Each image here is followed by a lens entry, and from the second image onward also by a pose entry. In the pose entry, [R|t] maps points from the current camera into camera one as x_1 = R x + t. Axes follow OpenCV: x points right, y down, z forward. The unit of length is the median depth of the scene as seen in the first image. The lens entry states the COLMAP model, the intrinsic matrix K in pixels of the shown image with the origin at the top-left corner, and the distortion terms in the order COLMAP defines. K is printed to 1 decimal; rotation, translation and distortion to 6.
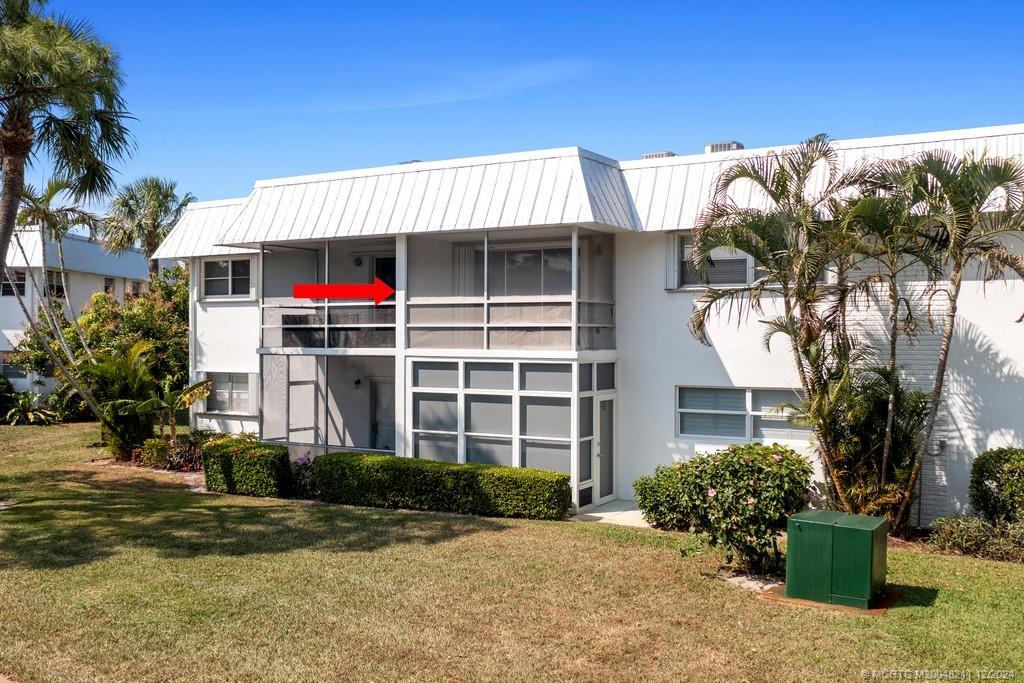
lens RADIAL K [[972.4, 0, 488.7], [0, 972.4, 341.1], [0, 0, 1]] dist [-0.004880, 0.002071]
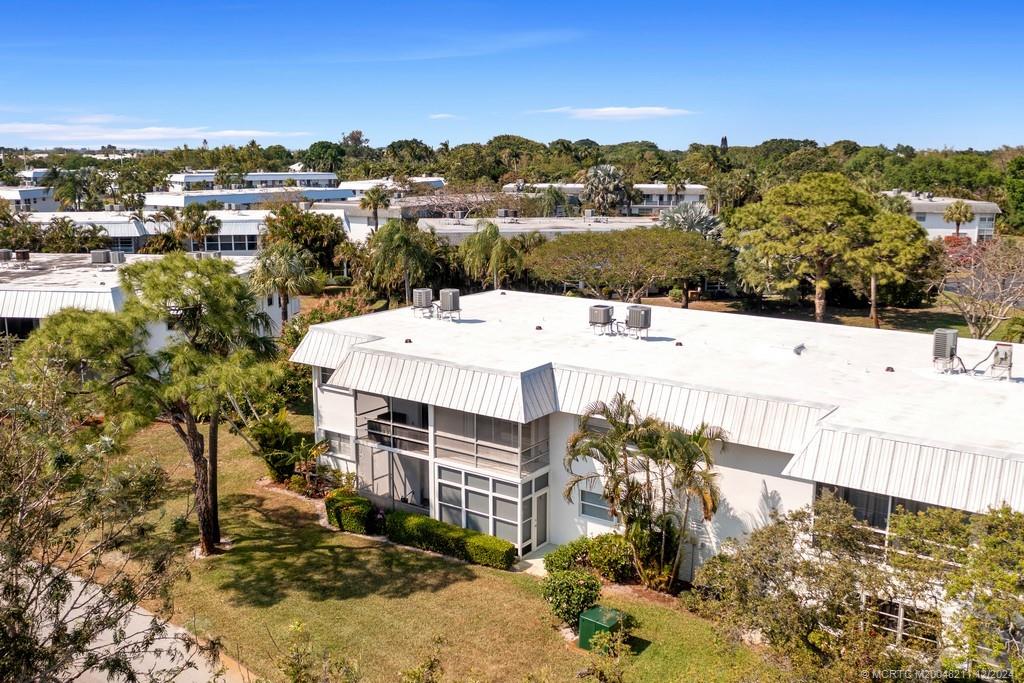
lens RADIAL K [[923.5, 0, 512.0], [0, 923.5, 341.5], [0, 0, 1]] dist [-0.019469, -0.006096]
pose [[0.996924, 0.015000, -0.076926, 0.191519], [-0.001095, 0.984085, 0.177696, -0.522373], [0.078368, -0.177065, 0.981074, -0.641584]]
